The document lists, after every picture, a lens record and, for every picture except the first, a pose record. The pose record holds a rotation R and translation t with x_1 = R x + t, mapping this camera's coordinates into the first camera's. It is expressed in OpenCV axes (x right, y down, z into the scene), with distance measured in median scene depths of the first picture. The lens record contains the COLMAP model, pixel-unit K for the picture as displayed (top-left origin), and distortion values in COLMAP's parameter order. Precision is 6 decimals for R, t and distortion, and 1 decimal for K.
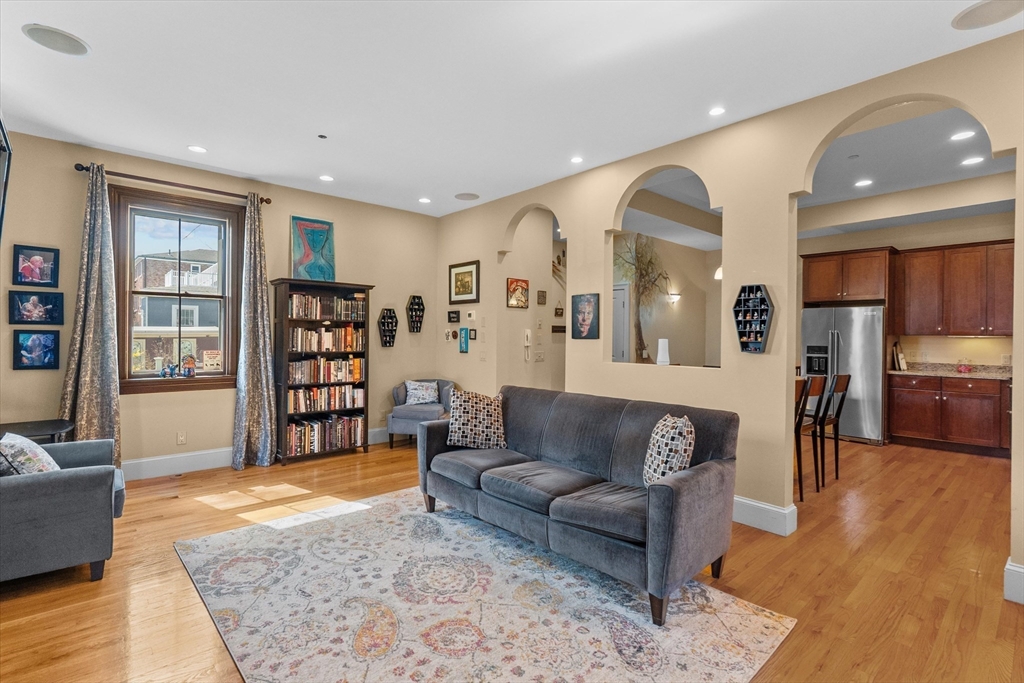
lens RADIAL K [[479.6, 0, 504.5], [0, 479.6, 338.8], [0, 0, 1]] dist [-0.002192, -0.001695]
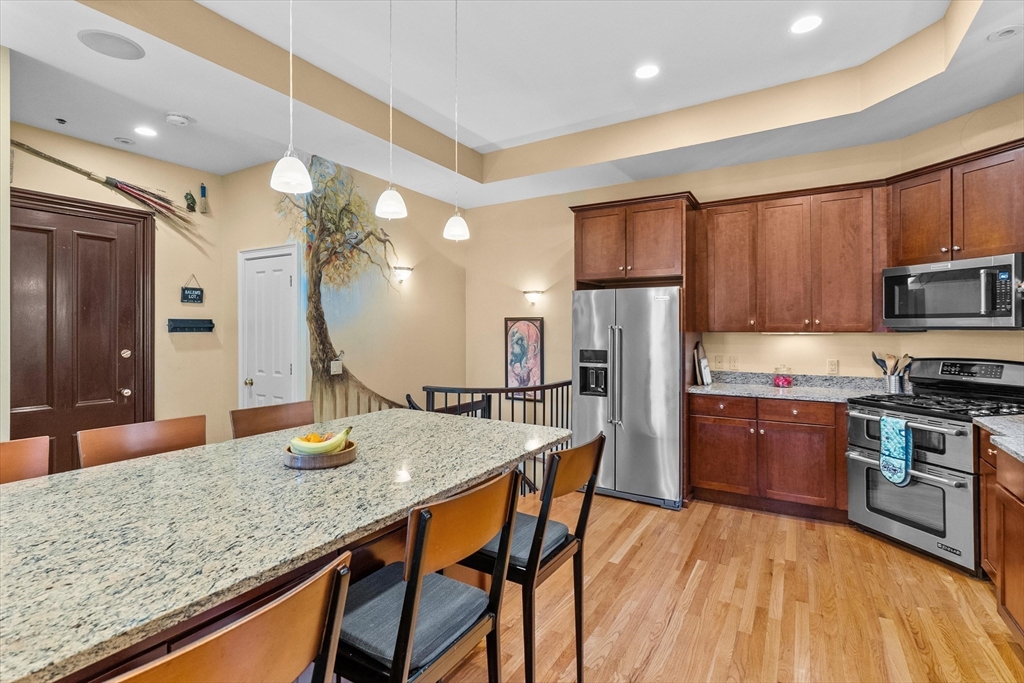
lens RADIAL K [[479.6, 0, 515.2], [0, 479.6, 331.5], [0, 0, 1]] dist [-0.002192, -0.001695]
pose [[0.950635, -0.011502, 0.310098, 0.384467], [0.012083, 0.999927, 0.000044, -0.011576], [-0.310076, 0.003705, 0.950704, 0.461322]]
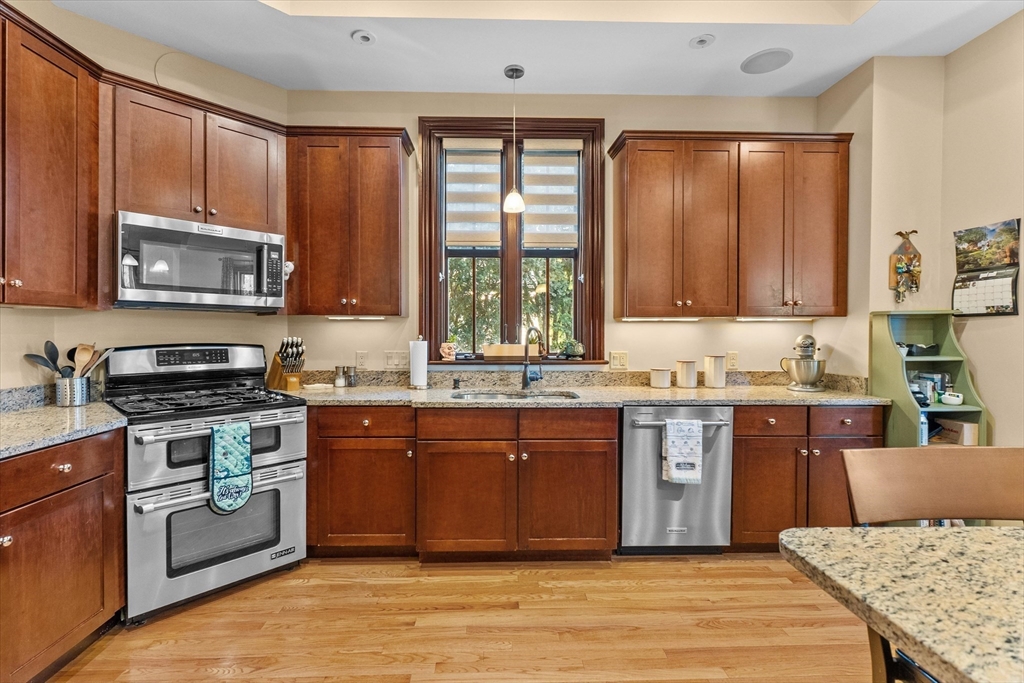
lens RADIAL K [[479.6, 0, 510.2], [0, 479.6, 334.5], [0, 0, 1]] dist [-0.002192, -0.001695]
pose [[-0.765630, -0.018902, 0.643004, 0.509279], [-0.006967, 0.999753, 0.021093, 0.004591], [-0.643244, 0.011670, -0.765572, 0.955837]]
